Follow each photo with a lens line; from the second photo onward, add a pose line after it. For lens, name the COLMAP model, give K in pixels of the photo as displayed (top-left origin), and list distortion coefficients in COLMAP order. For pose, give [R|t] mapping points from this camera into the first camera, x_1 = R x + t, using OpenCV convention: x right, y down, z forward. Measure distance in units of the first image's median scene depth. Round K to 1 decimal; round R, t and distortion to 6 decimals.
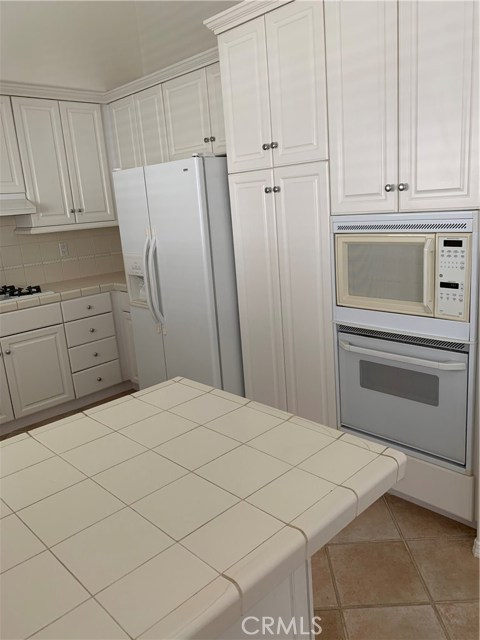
lens RADIAL K [[490.1, 0, 240.0], [0, 490.1, 320.0], [0, 0, 1]] dist [0.033063, -0.011075]
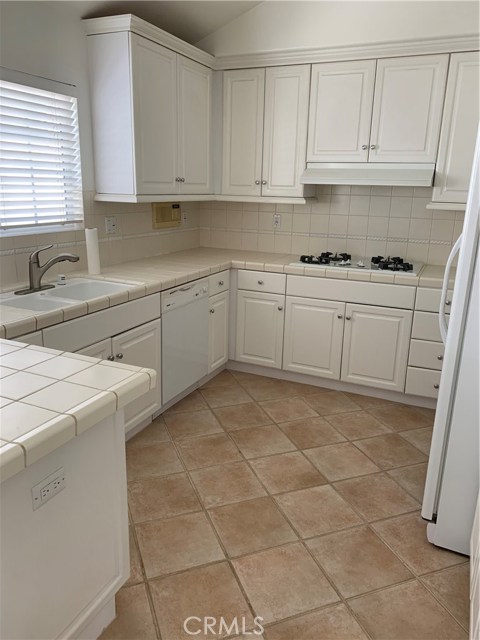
lens RADIAL K [[490.1, 0, 240.0], [0, 490.1, 320.0], [0, 0, 1]] dist [0.033063, -0.011075]
pose [[0.337162, 0.326105, -0.883163, 0.353403], [-0.268496, 0.932440, 0.241798, -0.113988], [0.902348, 0.155600, 0.401941, 0.361860]]
